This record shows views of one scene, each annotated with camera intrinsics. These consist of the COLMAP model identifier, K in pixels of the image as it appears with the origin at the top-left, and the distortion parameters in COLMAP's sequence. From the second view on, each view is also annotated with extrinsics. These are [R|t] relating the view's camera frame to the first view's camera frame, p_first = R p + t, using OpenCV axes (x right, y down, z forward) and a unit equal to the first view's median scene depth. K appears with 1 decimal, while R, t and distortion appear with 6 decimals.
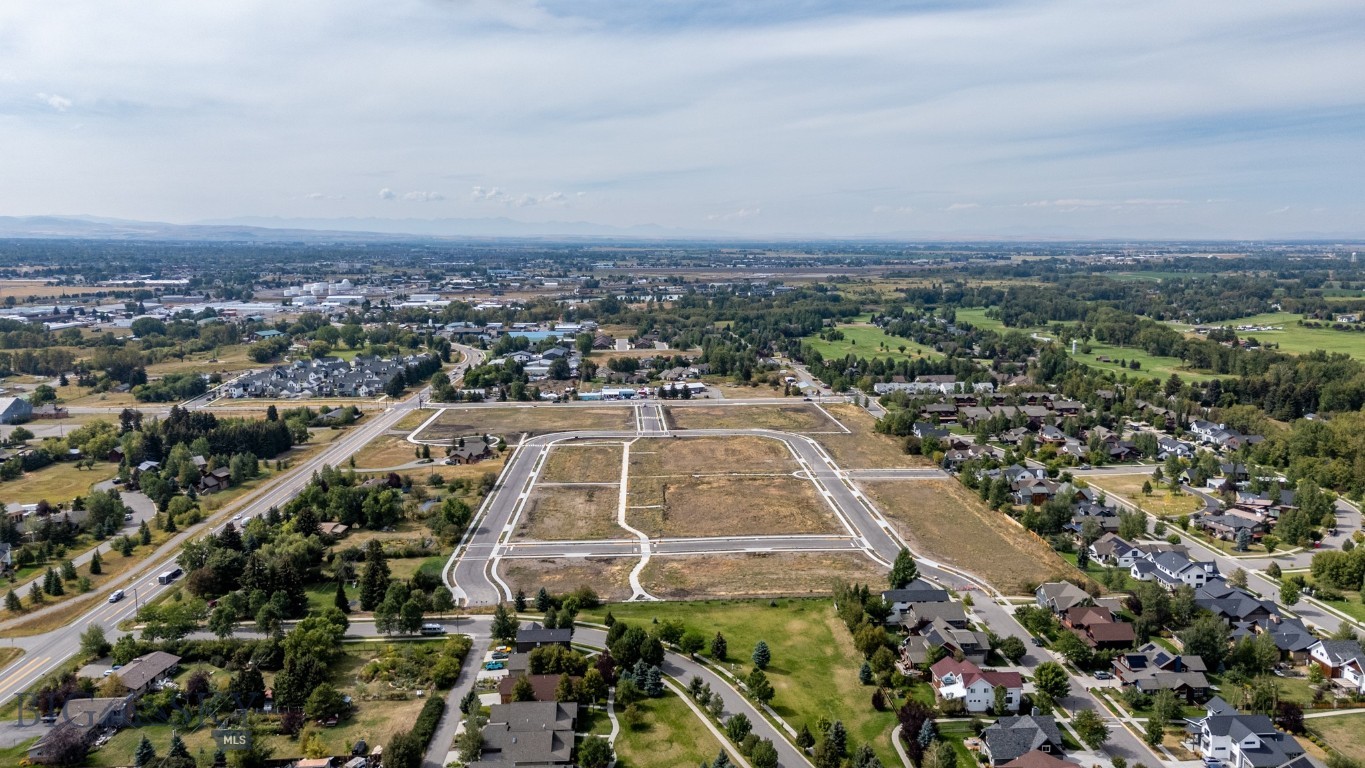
lens RADIAL K [[1015.7, 0, 682.5], [0, 1015.7, 384.0], [0, 0, 1]] dist [0.024111, -0.007722]
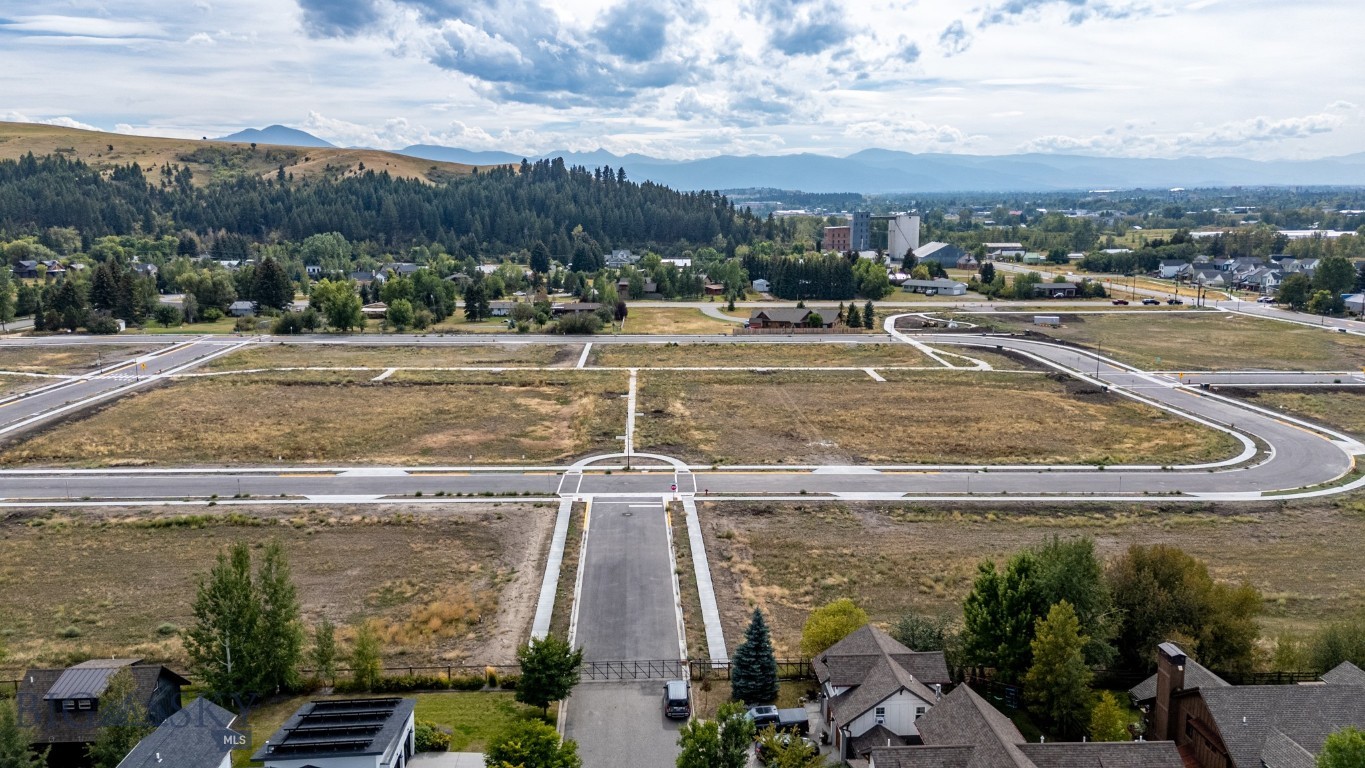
lens RADIAL K [[1015.7, 0, 682.5], [0, 1015.7, 384.0], [0, 0, 1]] dist [0.024111, -0.007722]
pose [[-0.000782, 0.178820, -0.983882, 0.508836], [-0.148757, 0.972914, 0.176945, 0.014312], [0.988873, 0.146498, 0.025840, 1.237064]]
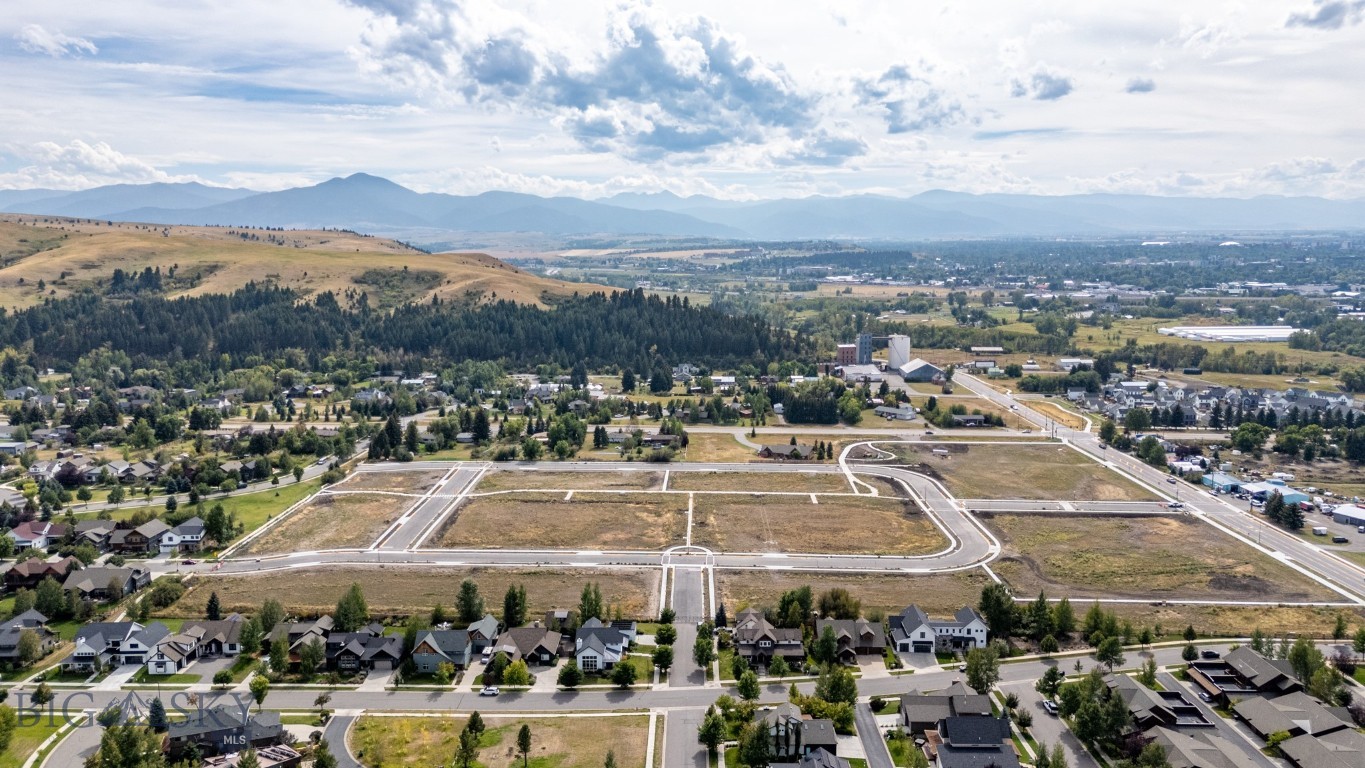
lens RADIAL K [[1015.7, 0, 682.5], [0, 1015.7, 384.0], [0, 0, 1]] dist [0.024111, -0.007722]
pose [[-0.061946, 0.145698, -0.987388, 1.047666], [-0.149942, 0.976702, 0.153528, -0.181062], [0.986752, 0.157561, -0.038656, 1.237965]]
